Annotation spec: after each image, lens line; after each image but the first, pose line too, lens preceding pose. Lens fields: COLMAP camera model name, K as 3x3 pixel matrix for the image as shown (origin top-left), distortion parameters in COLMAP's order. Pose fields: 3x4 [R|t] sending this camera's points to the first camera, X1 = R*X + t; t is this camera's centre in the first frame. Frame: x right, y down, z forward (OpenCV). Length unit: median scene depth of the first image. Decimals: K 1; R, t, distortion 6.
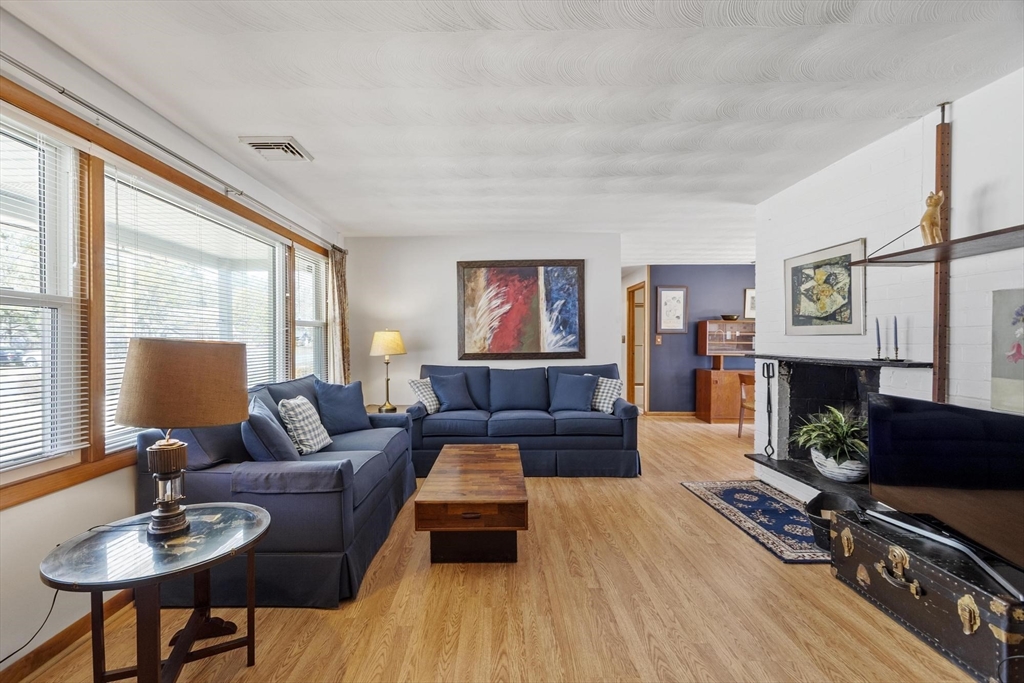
lens RADIAL K [[441.0, 0, 501.3], [0, 441.0, 343.2], [0, 0, 1]] dist [-0.000440, -0.000339]
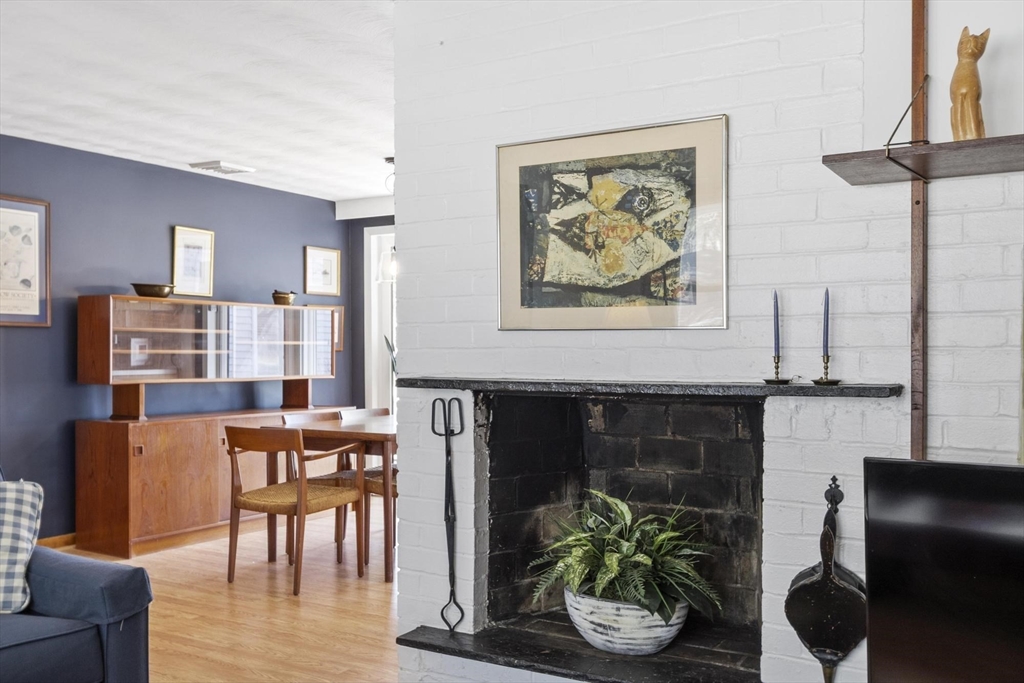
lens RADIAL K [[929.9, 0, 495.2], [0, 929.9, 359.3], [0, 0, 1]] dist [0.002317, 0.000000]
pose [[0.533191, -0.009319, 0.845944, -0.099240], [0.006300, 0.999955, 0.007045, 0.003847], [-0.845972, 0.001573, 0.533226, 0.564968]]
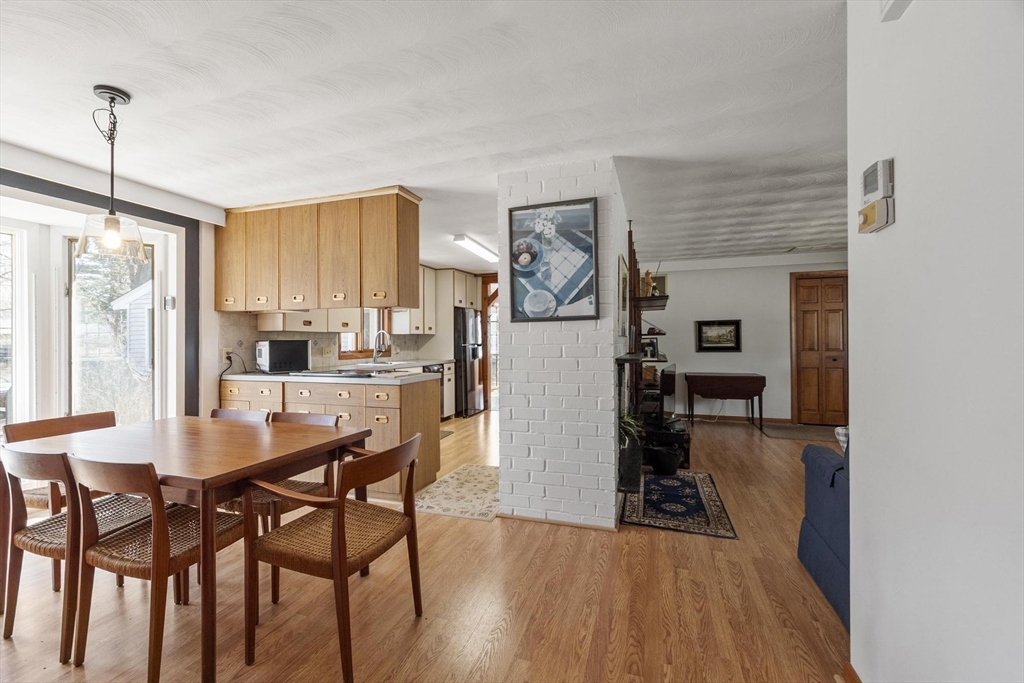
lens RADIAL K [[441.0, 0, 474.6], [0, 441.0, 339.8], [0, 0, 1]] dist [-0.000440, -0.000339]
pose [[-0.927515, 0.015234, 0.373474, 0.602517], [0.013957, 0.999884, -0.006122, -0.016507], [-0.373524, -0.000466, -0.927620, 2.088668]]
